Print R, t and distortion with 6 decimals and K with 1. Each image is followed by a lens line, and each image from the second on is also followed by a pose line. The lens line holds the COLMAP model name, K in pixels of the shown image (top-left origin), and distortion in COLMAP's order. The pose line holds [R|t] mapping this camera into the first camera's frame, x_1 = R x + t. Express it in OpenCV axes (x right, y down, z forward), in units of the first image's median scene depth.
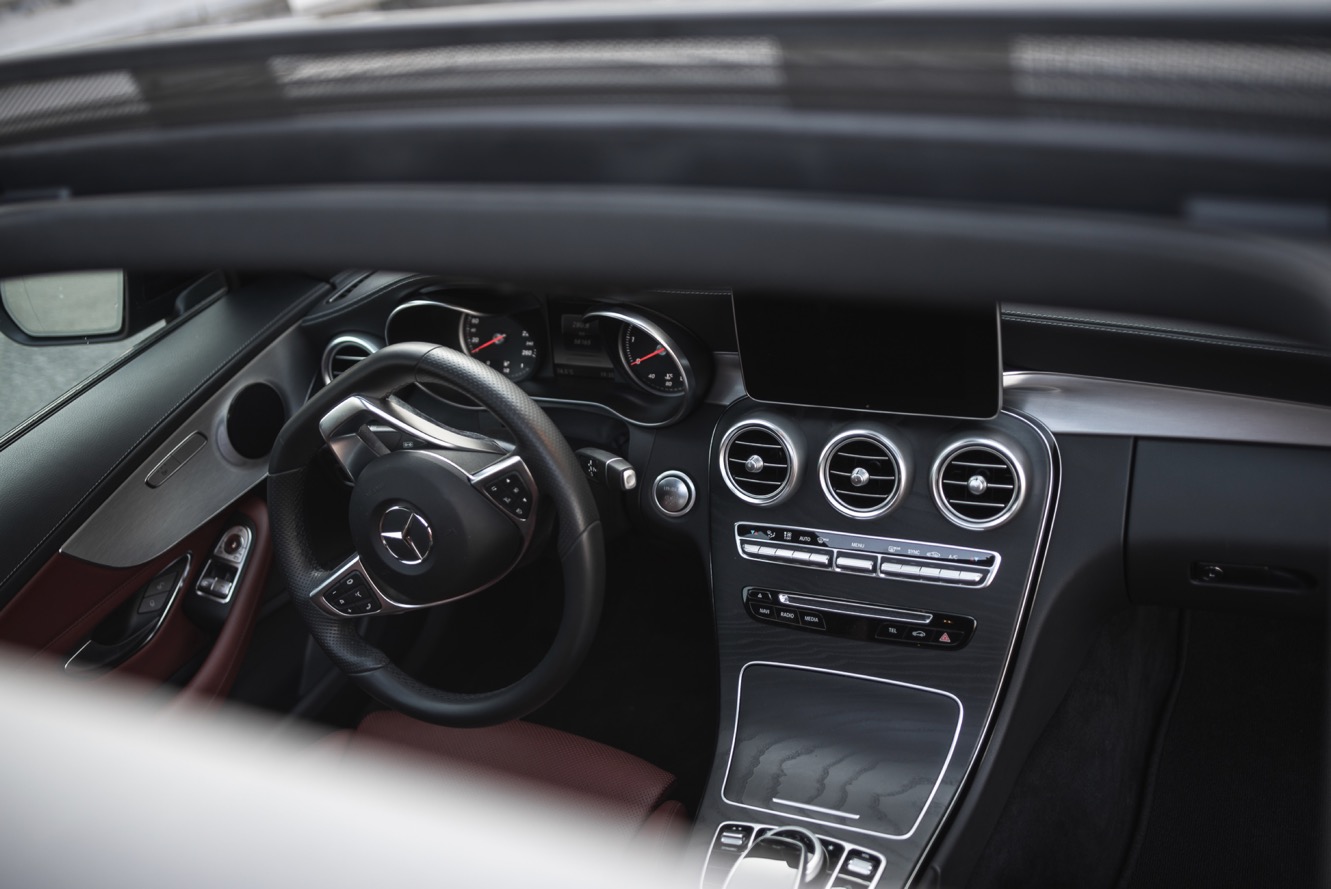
lens RADIAL K [[1322.8, 0, 665.5], [0, 1322.8, 444.5], [0, 0, 1]] dist [-0.037698, 0.021485]
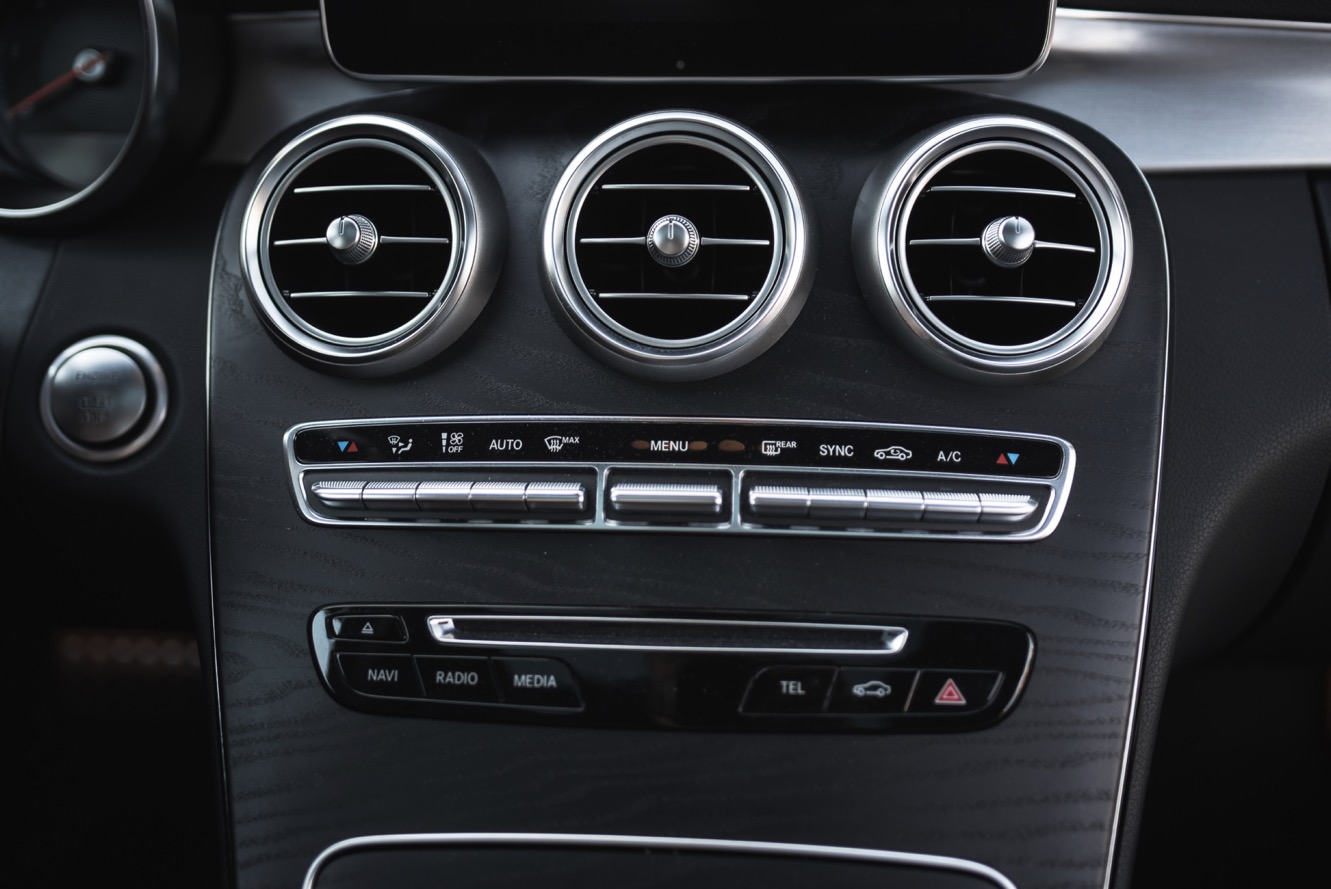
lens RADIAL K [[1322.8, 0, 665.5], [0, 1322.8, 444.5], [0, 0, 1]] dist [-0.037698, 0.021485]
pose [[0.929881, 0.024977, 0.367012, 0.019075], [0.052396, 0.978527, -0.199348, 0.140085], [-0.364111, 0.204600, 0.908605, 0.673027]]
